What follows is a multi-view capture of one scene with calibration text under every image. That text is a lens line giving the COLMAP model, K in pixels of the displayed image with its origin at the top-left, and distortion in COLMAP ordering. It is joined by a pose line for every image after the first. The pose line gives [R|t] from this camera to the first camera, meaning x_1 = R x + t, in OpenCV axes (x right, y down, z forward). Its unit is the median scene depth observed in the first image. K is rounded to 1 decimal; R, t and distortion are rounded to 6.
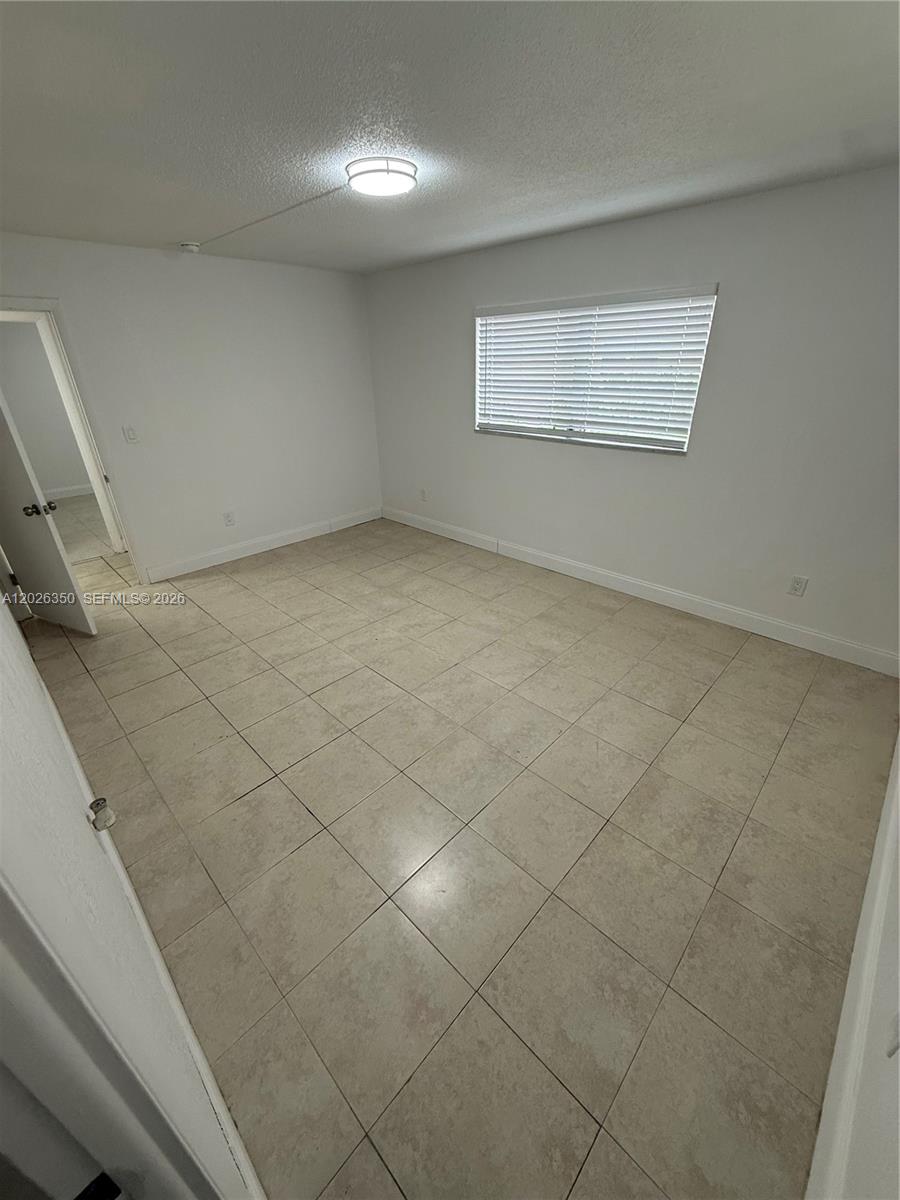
lens RADIAL K [[480.5, 0, 450.0], [0, 480.5, 600.0], [0, 0, 1]] dist [-0.001085, -0.000080]
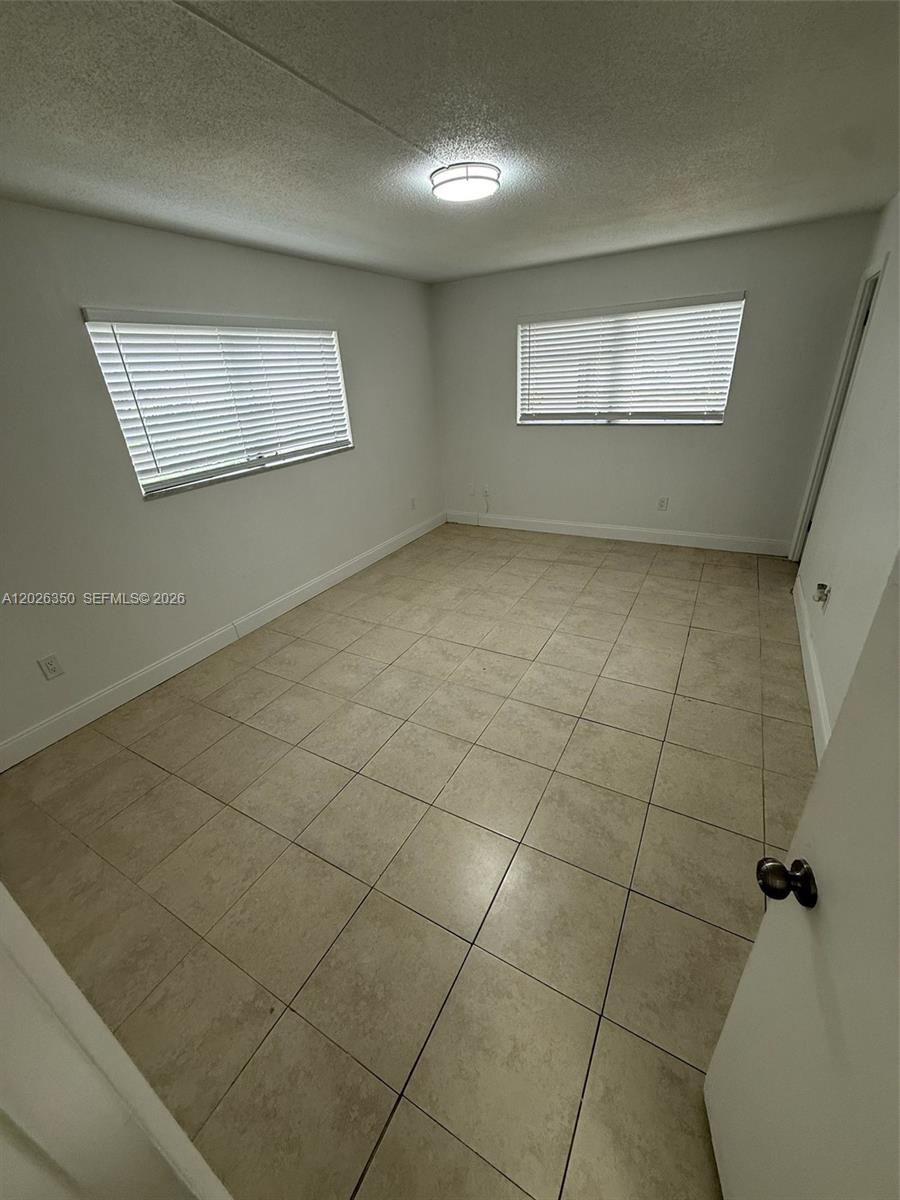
lens RADIAL K [[480.5, 0, 450.0], [0, 480.5, 600.0], [0, 0, 1]] dist [-0.001085, -0.000080]
pose [[-0.259083, -0.388839, 0.884127, -0.902667], [0.489708, 0.736116, 0.467247, -0.477273], [-0.832503, 0.554020, -0.000298, 0.999774]]
